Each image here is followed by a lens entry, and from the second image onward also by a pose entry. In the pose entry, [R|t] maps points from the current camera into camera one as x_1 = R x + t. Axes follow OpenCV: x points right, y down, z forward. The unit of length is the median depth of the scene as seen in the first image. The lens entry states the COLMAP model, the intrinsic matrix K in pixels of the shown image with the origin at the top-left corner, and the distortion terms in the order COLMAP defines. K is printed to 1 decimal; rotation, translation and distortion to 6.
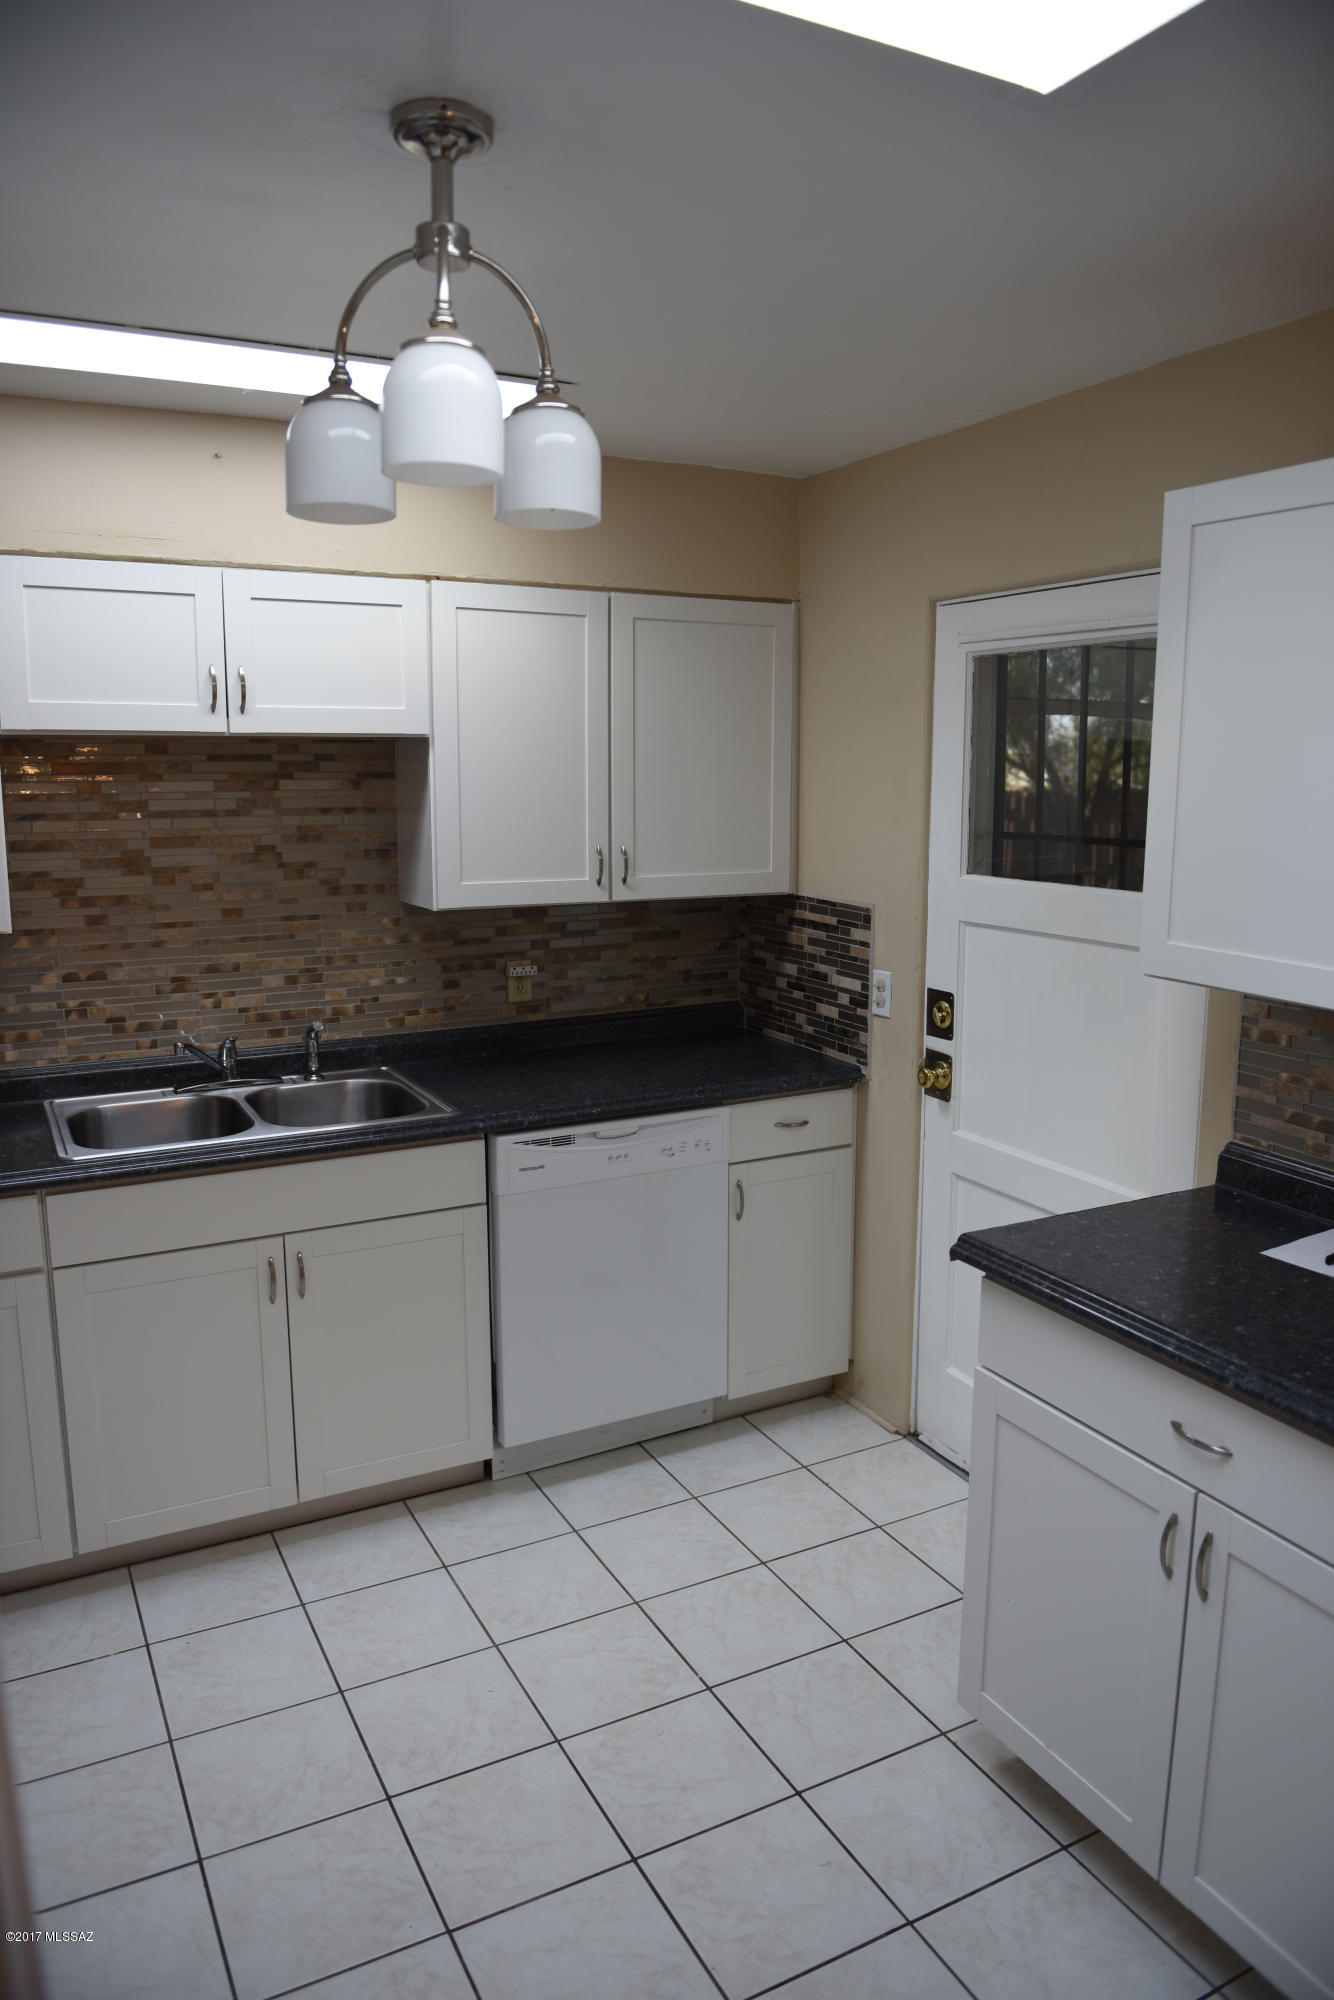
lens RADIAL K [[1359.2, 0, 667.0], [0, 1359.2, 1000.0], [0, 0, 1]] dist [-0.030009, 0.000394]
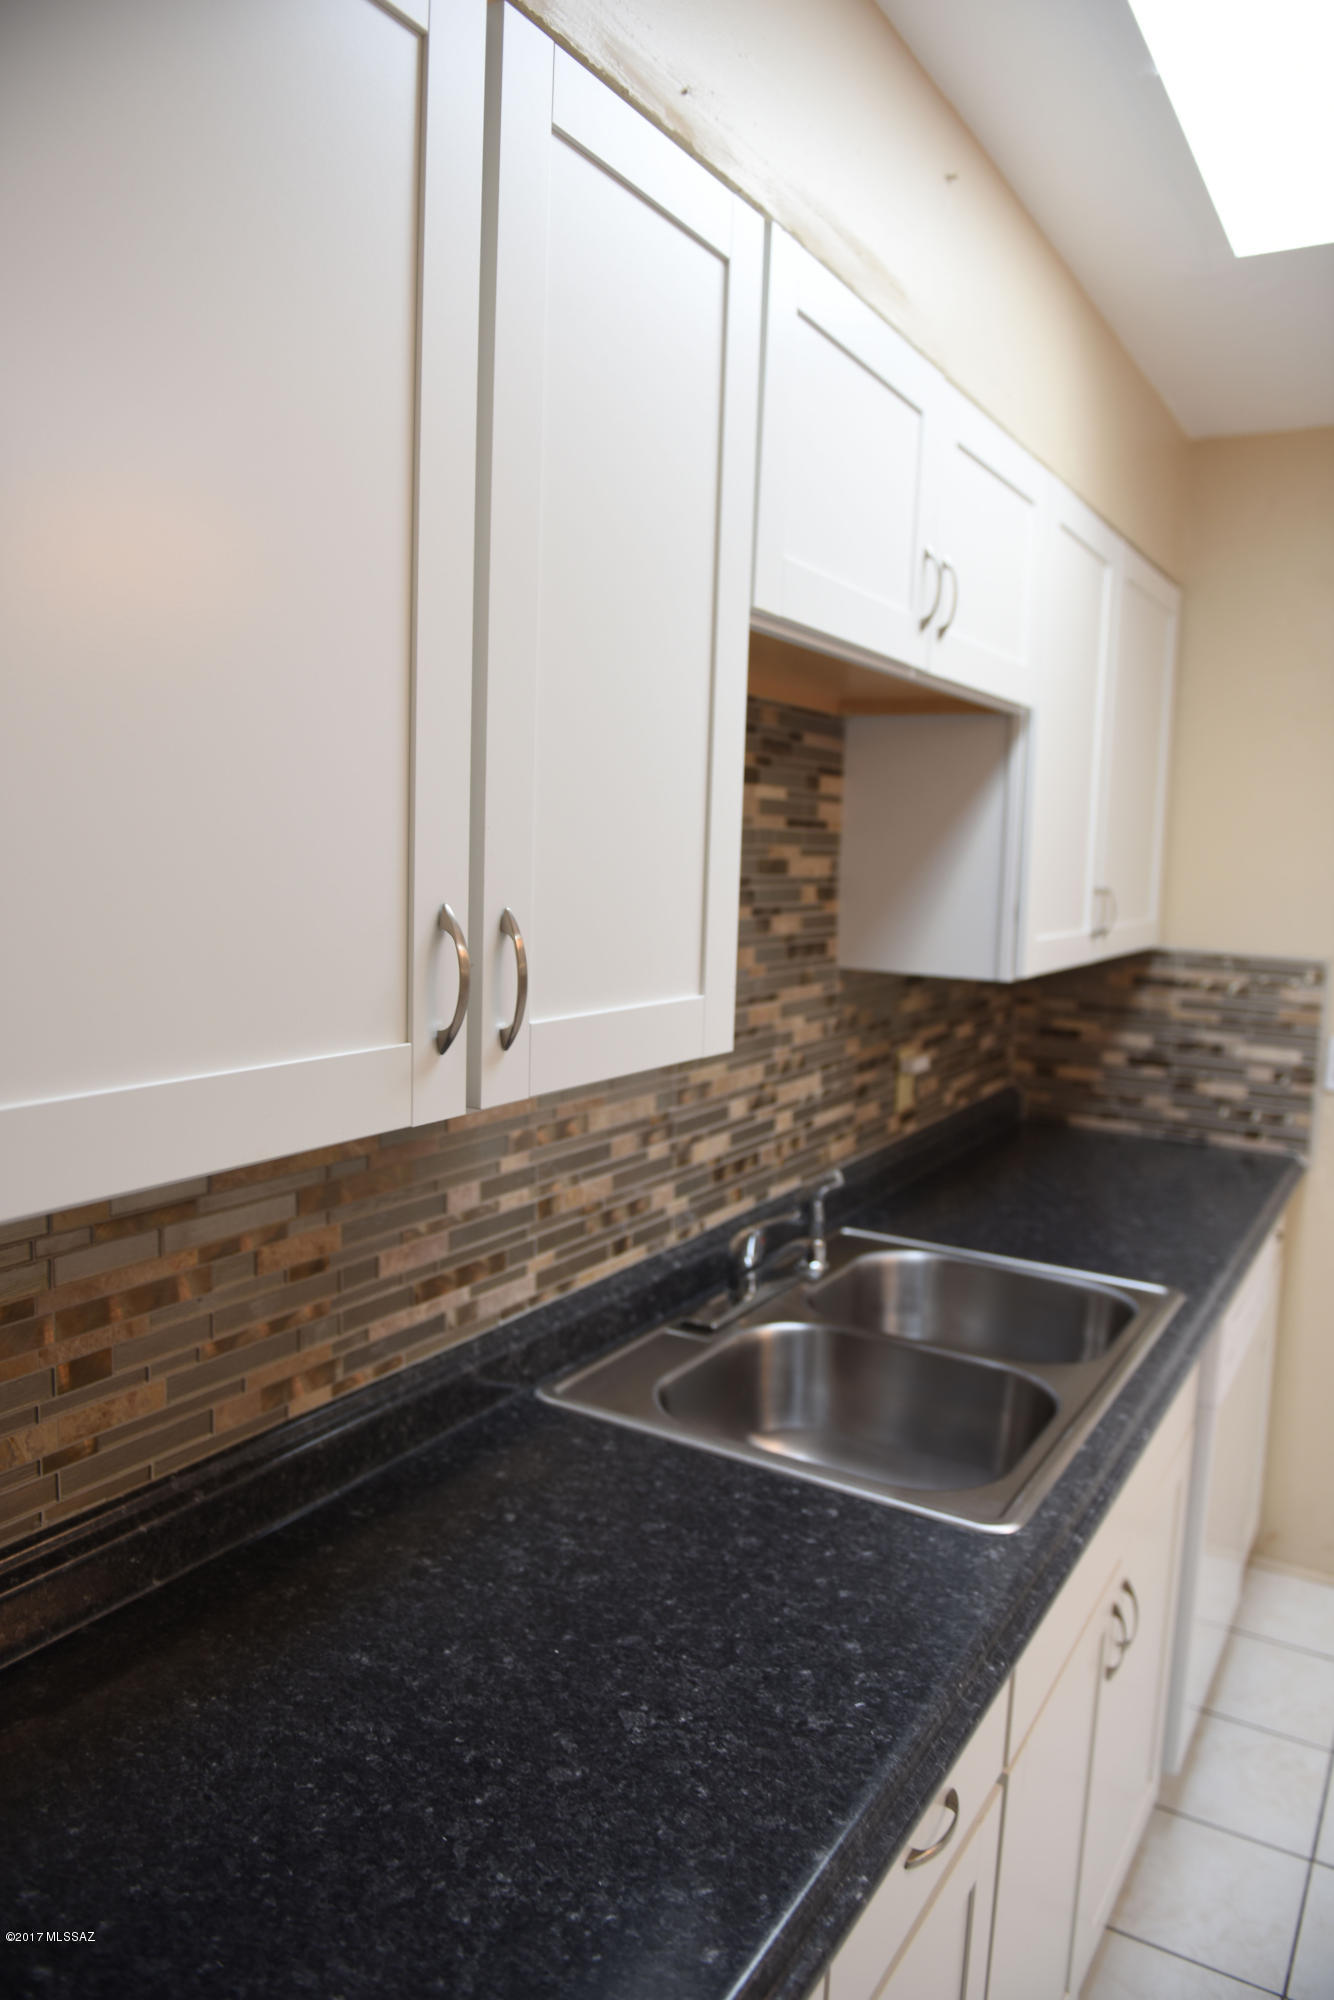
lens RADIAL K [[1359.2, 0, 667.0], [0, 1359.2, 1000.0], [0, 0, 1]] dist [-0.030009, 0.000394]
pose [[0.853551, -0.038962, 0.519550, -0.716949], [0.060154, 0.997901, -0.023990, -0.056655], [-0.517525, 0.051729, 0.854103, 0.584884]]
